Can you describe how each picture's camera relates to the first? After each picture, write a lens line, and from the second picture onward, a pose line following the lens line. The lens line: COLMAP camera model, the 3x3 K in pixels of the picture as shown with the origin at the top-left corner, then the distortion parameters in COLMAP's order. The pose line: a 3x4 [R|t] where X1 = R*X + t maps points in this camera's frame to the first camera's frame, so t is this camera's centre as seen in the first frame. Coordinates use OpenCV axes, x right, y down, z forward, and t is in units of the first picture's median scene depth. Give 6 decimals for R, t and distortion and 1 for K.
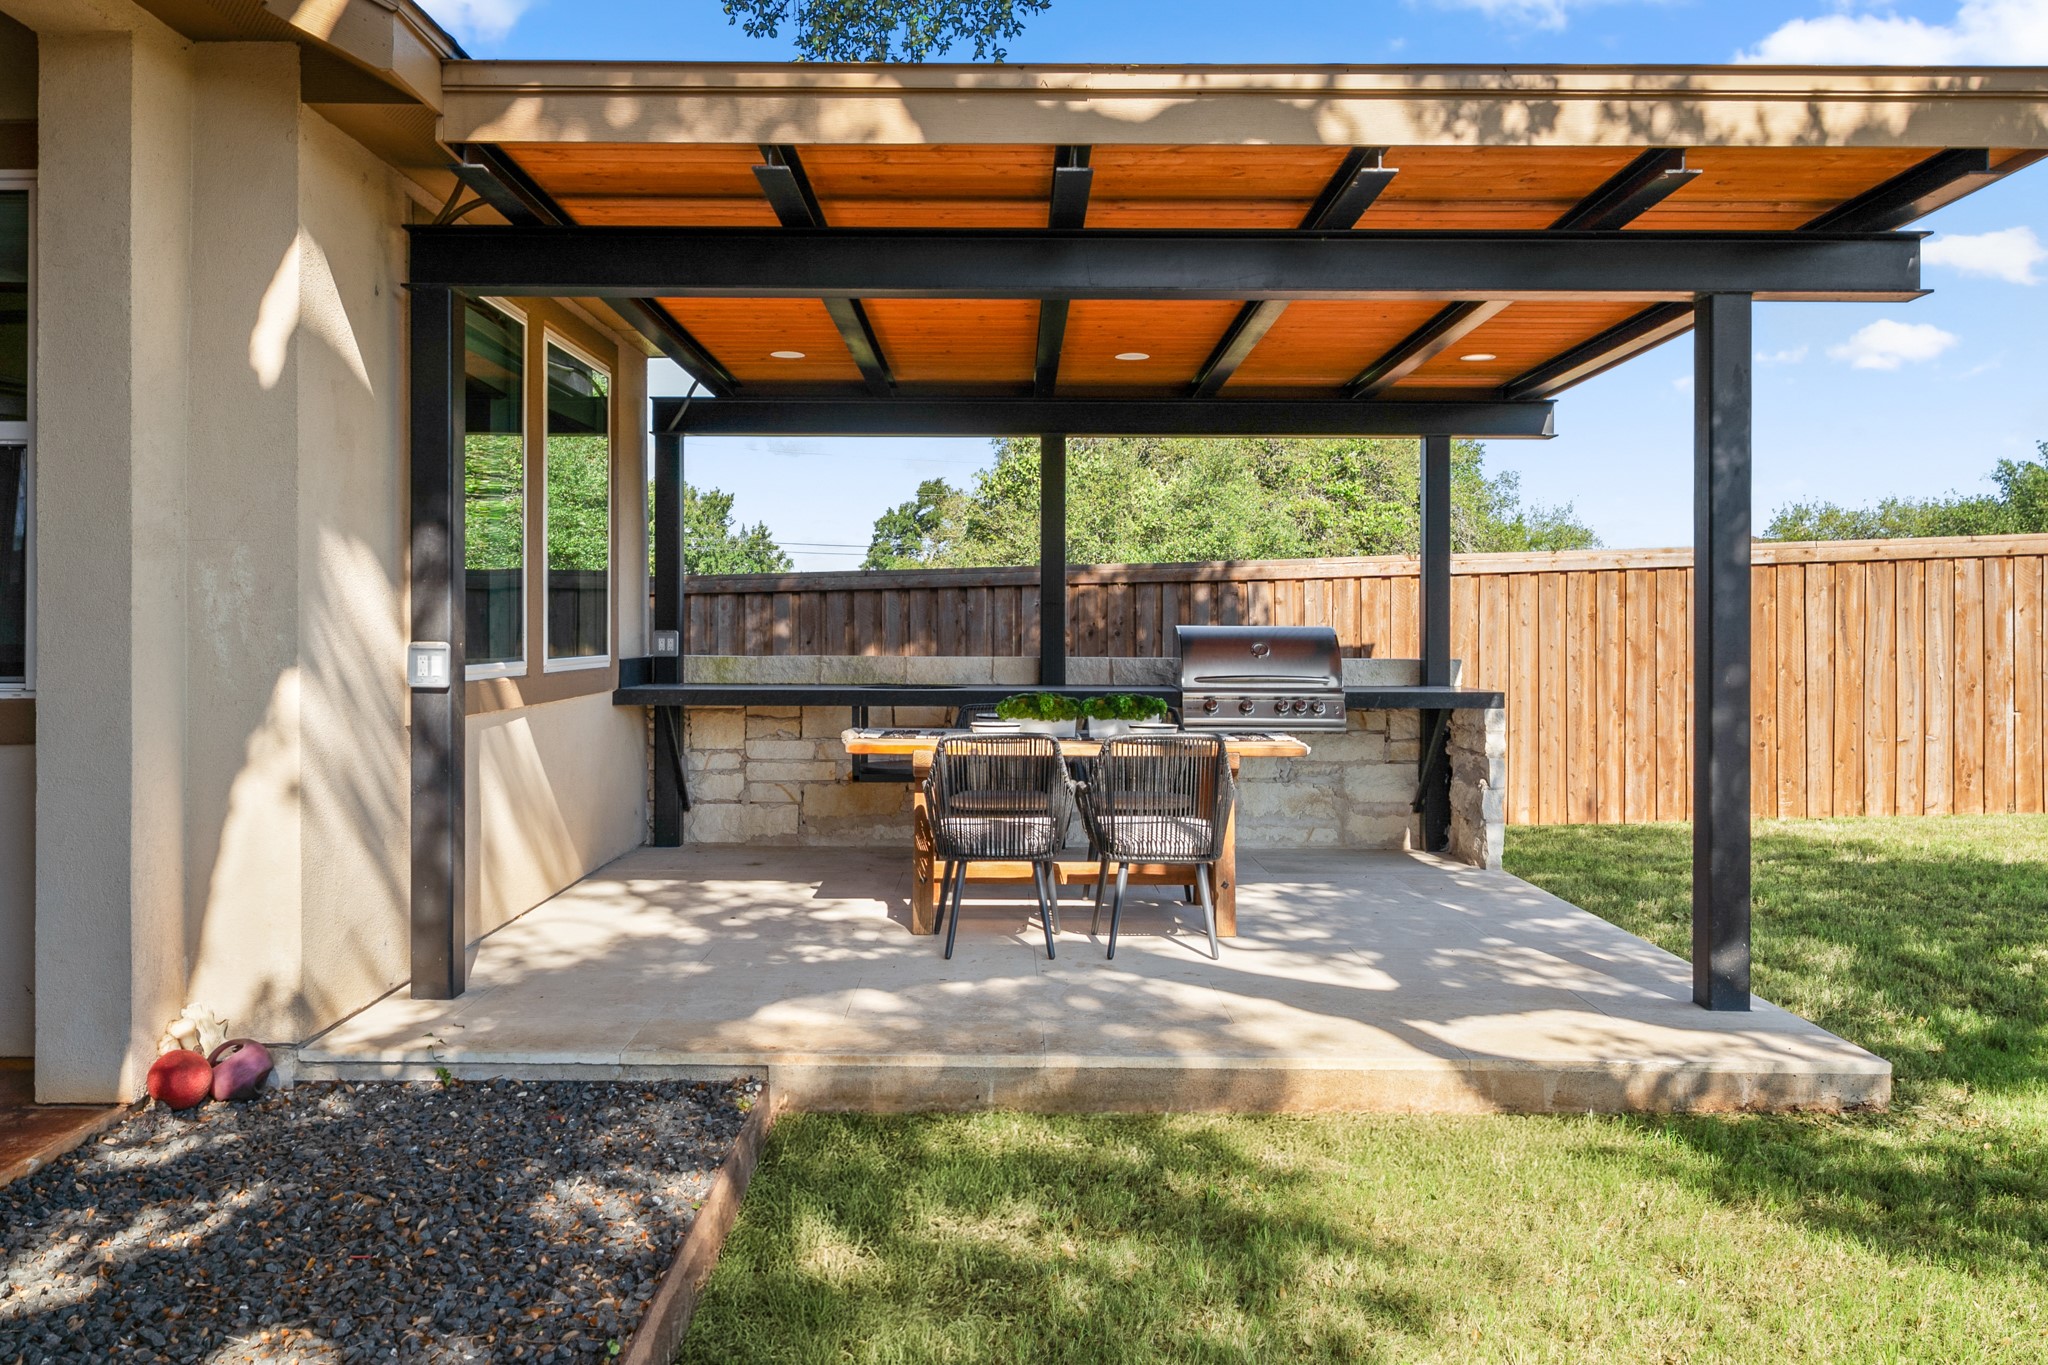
lens RADIAL K [[1631.0, 0, 1025.7], [0, 1631.0, 613.3], [0, 0, 1]] dist [-0.003673, -0.003378]
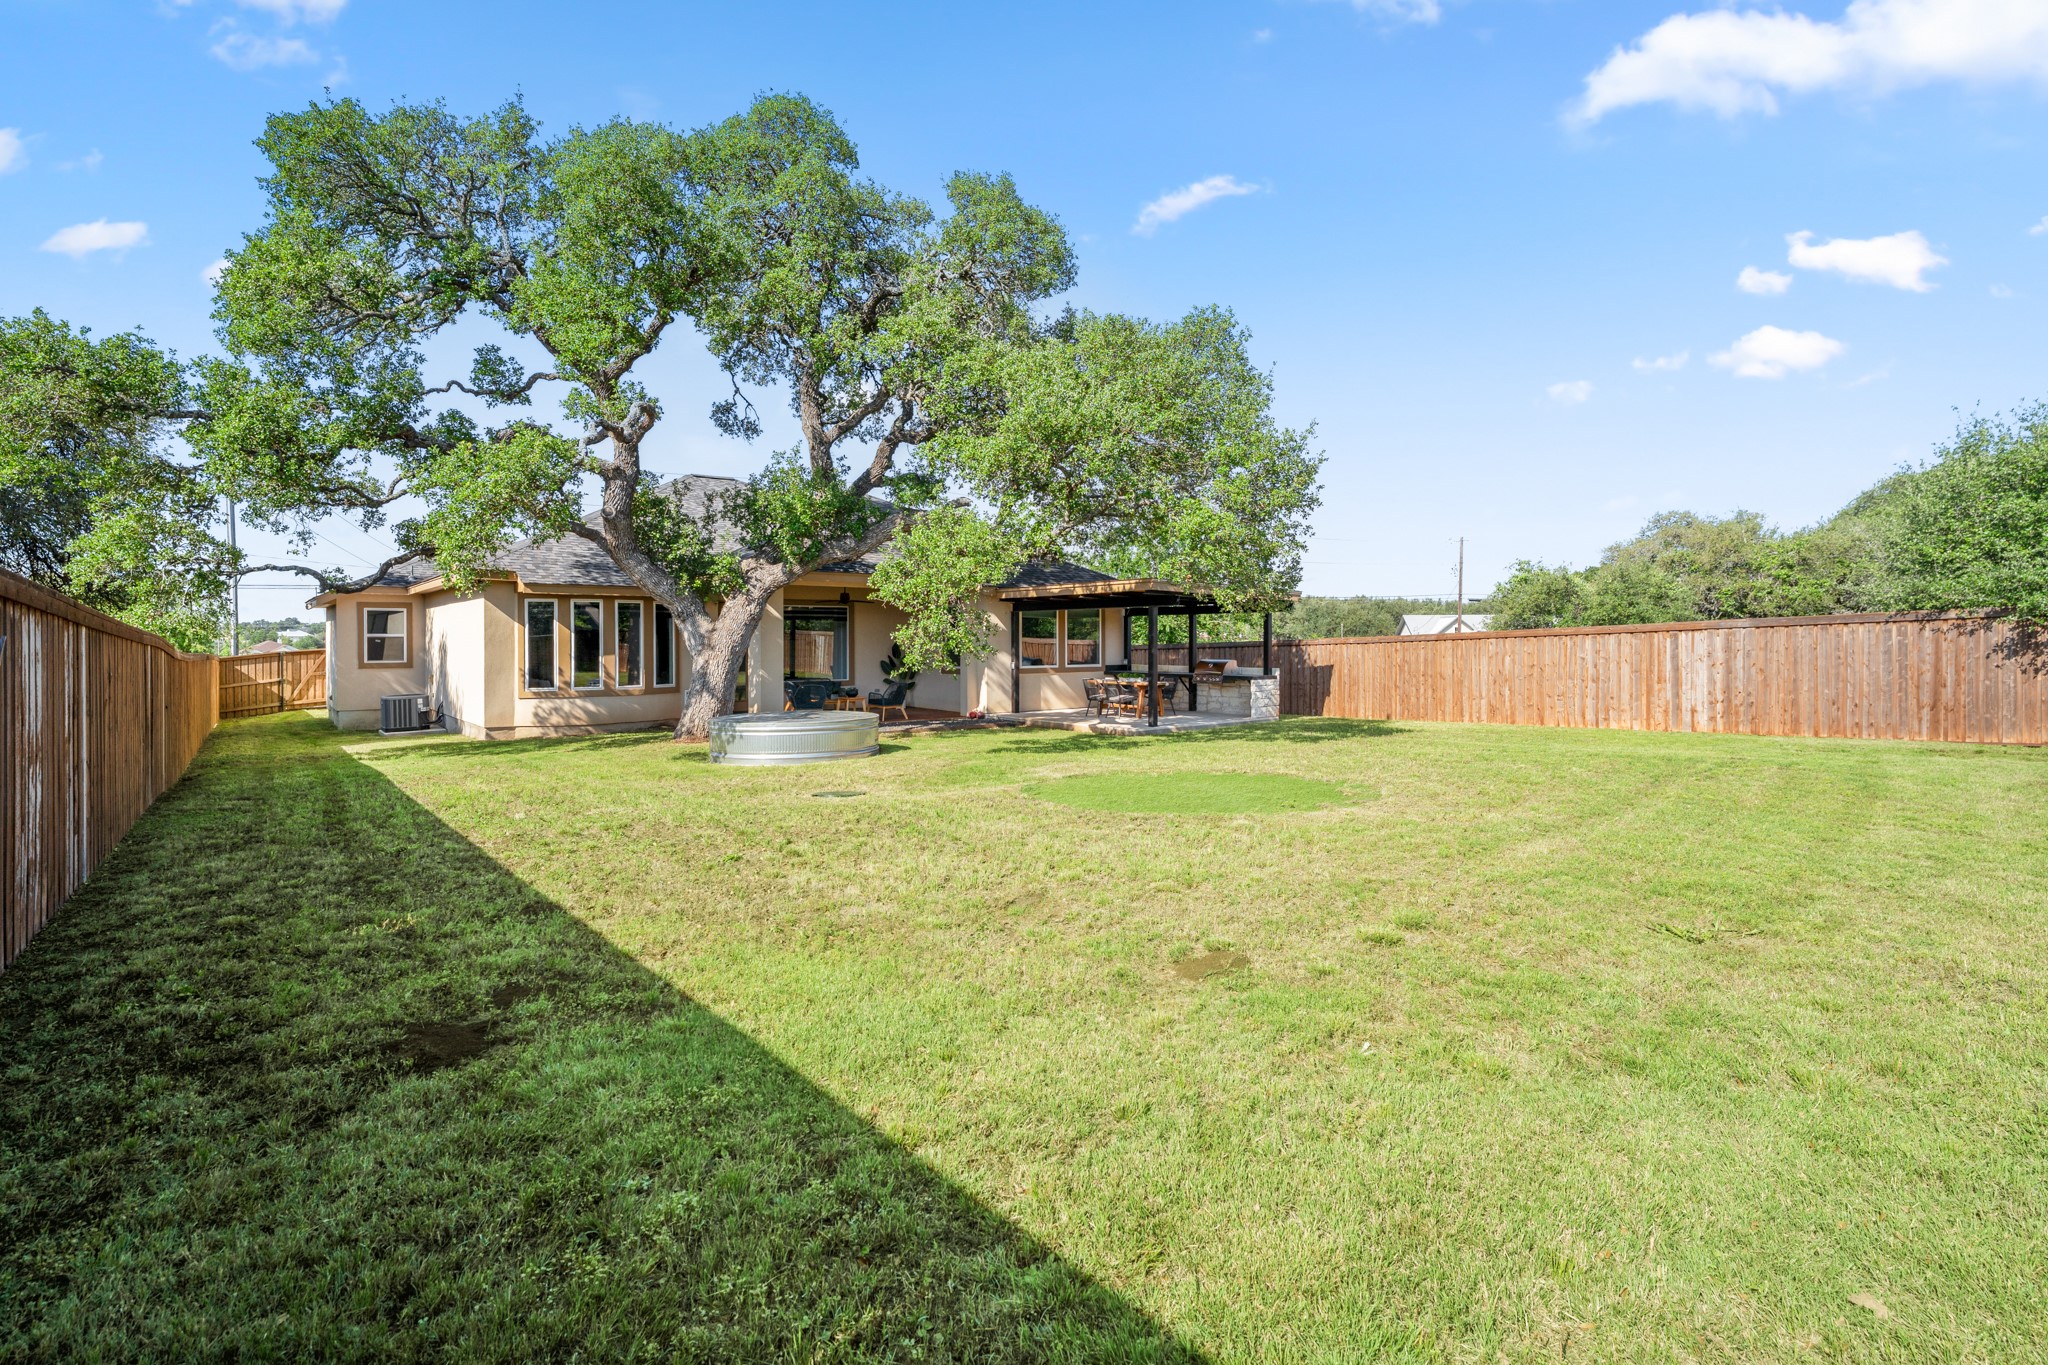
lens RADIAL K [[836.3, 0, 1024.0], [0, 836.3, 682.5], [0, 0, 1]] dist [-0.010703, 0.000232]
pose [[0.642033, 0.028901, -0.766132, 1.185002], [0.007695, 0.998996, 0.044135, -0.027875], [0.766638, -0.034231, 0.641166, -0.623707]]
